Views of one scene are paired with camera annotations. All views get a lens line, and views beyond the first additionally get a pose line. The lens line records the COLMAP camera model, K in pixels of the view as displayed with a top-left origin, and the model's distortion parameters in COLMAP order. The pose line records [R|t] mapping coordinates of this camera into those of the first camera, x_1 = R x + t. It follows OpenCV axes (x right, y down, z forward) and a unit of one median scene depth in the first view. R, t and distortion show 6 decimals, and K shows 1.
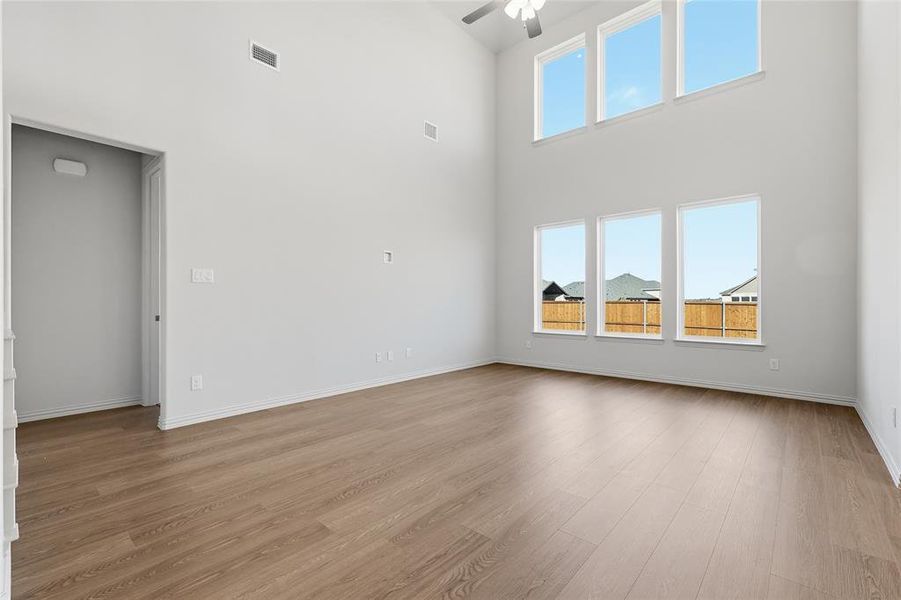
lens RADIAL K [[398.7, 0, 451.7], [0, 398.7, 302.9], [0, 0, 1]] dist [0.002537, 0.000230]
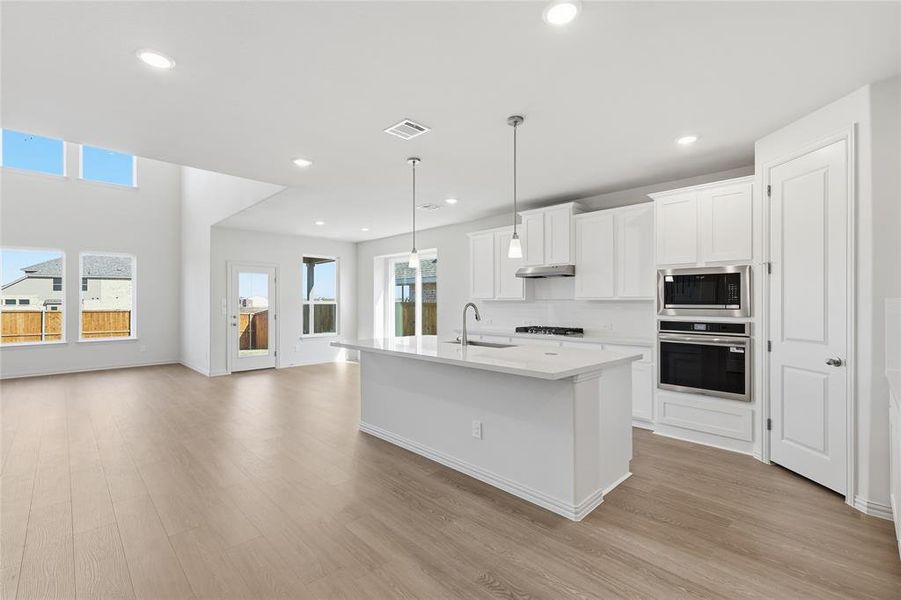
lens RADIAL K [[386.1, 0, 454.9], [0, 386.1, 303.3], [0, 0, 1]] dist [0.001830, 0.000090]
pose [[0.039374, 0.001500, 0.999223, -0.840440], [0.003623, 0.999992, -0.001644, -0.040306], [-0.999218, 0.003685, 0.039368, -0.482519]]
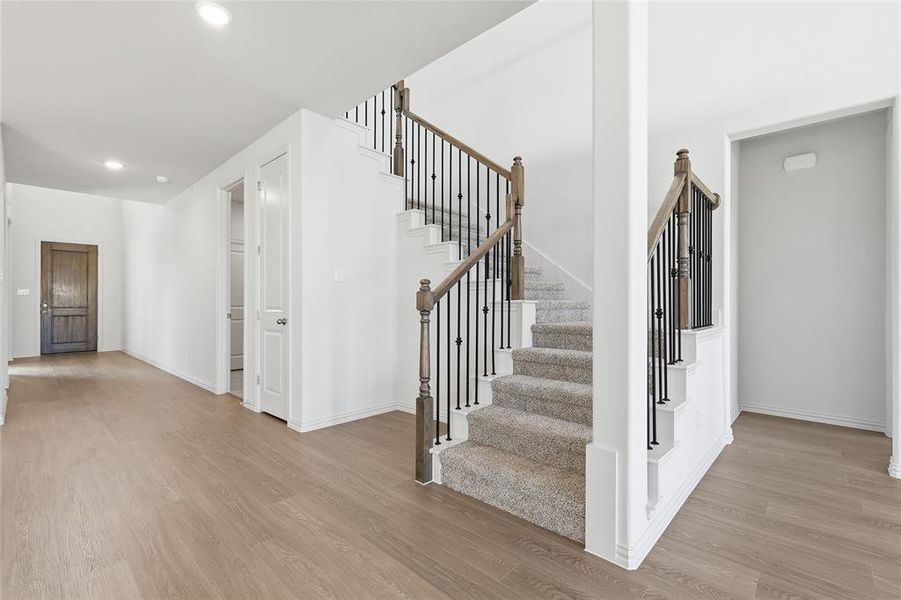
lens RADIAL K [[398.7, 0, 451.7], [0, 398.7, 302.9], [0, 0, 1]] dist [0.002537, 0.000230]
pose [[-0.014648, 0.001463, -0.999892, 0.015218], [-0.006516, 0.999978, 0.001559, 0.002833], [0.999871, 0.006538, -0.014638, 0.143044]]
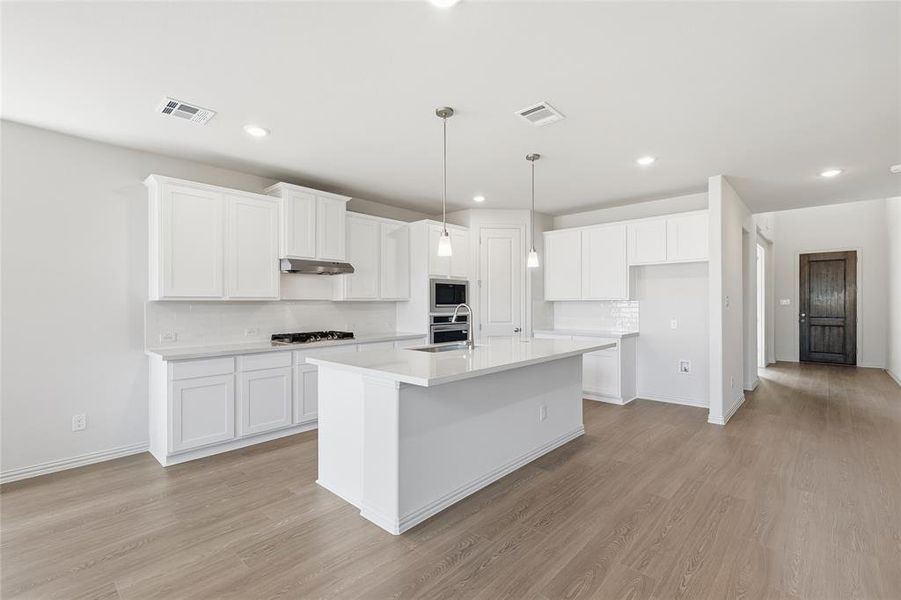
lens RADIAL K [[398.7, 0, 451.7], [0, 398.7, 302.9], [0, 0, 1]] dist [0.002537, 0.000230]
pose [[-0.999871, 0.006131, 0.014872, -0.115313], [0.006235, 0.999957, 0.006913, -0.048679], [-0.014829, 0.007005, -0.999866, 0.200835]]
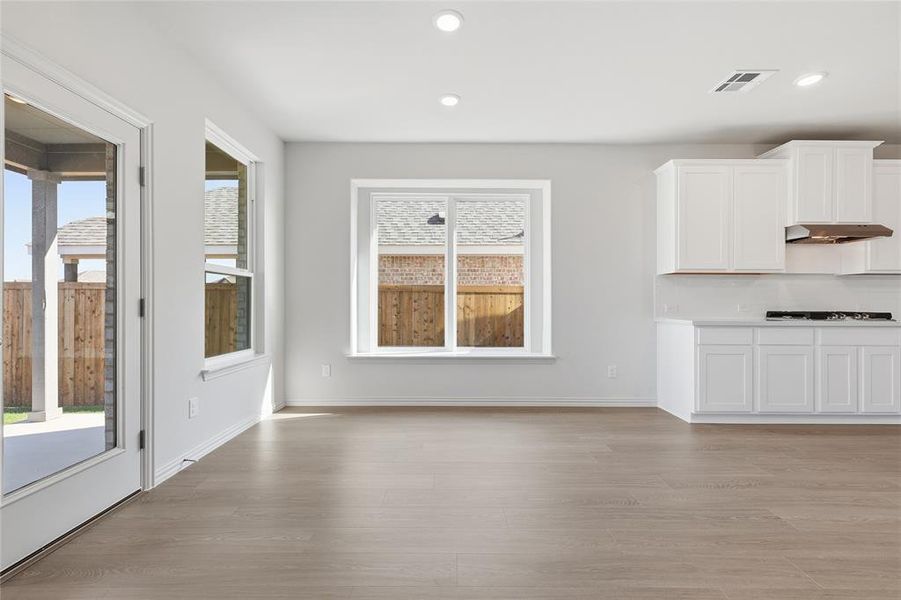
lens RADIAL K [[390.8, 0, 450.5], [0, 390.8, 300.0], [0, 0, 1]] dist [0.002010, 0.000046]
pose [[-0.666284, 0.004288, 0.745685, 0.131197], [0.002489, 0.999991, -0.003526, 0.003157], [-0.745694, -0.000493, -0.666289, 0.341333]]
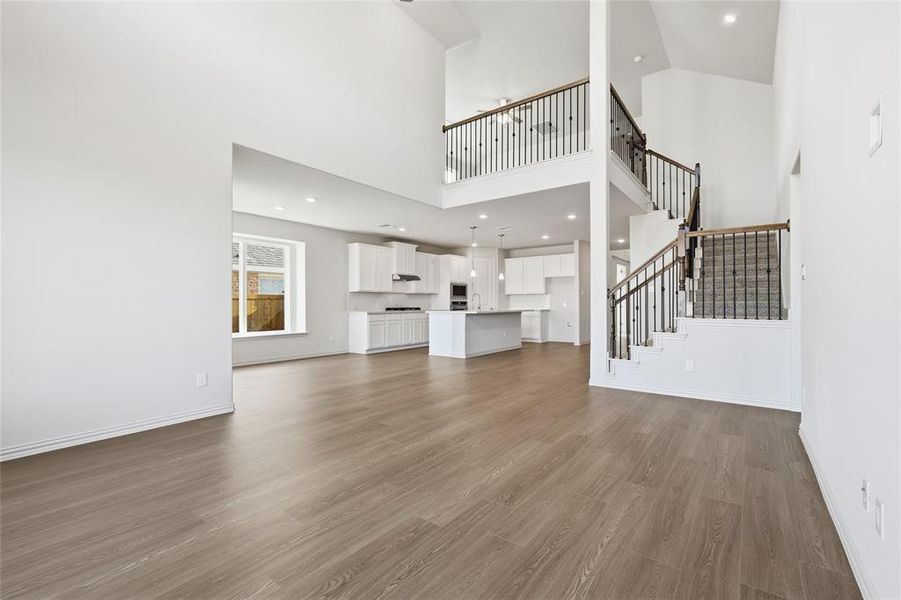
lens RADIAL K [[398.7, 0, 451.7], [0, 398.7, 302.9], [0, 0, 1]] dist [0.002537, 0.000230]
pose [[-0.996007, 0.005912, -0.089077, 0.149099], [0.005501, 0.999973, 0.004857, -0.007077], [0.089103, 0.004347, -0.996013, 1.325715]]
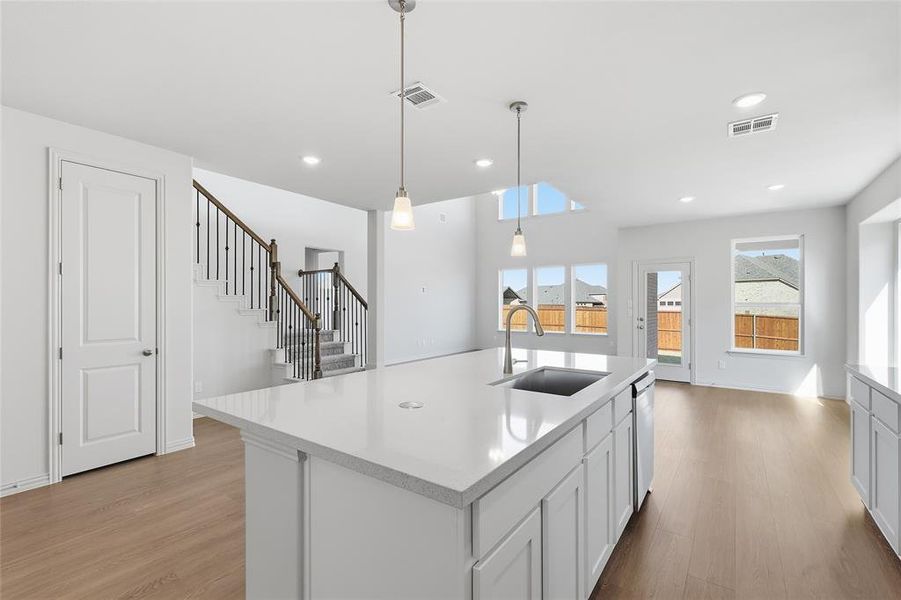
lens RADIAL K [[386.1, 0, 454.9], [0, 386.1, 303.3], [0, 0, 1]] dist [0.001830, 0.000090]
pose [[0.993828, 0.001307, 0.110926, -0.237257], [-0.000486, 0.999972, -0.007435, -0.042429], [-0.110933, 0.007335, 0.993801, -0.902706]]
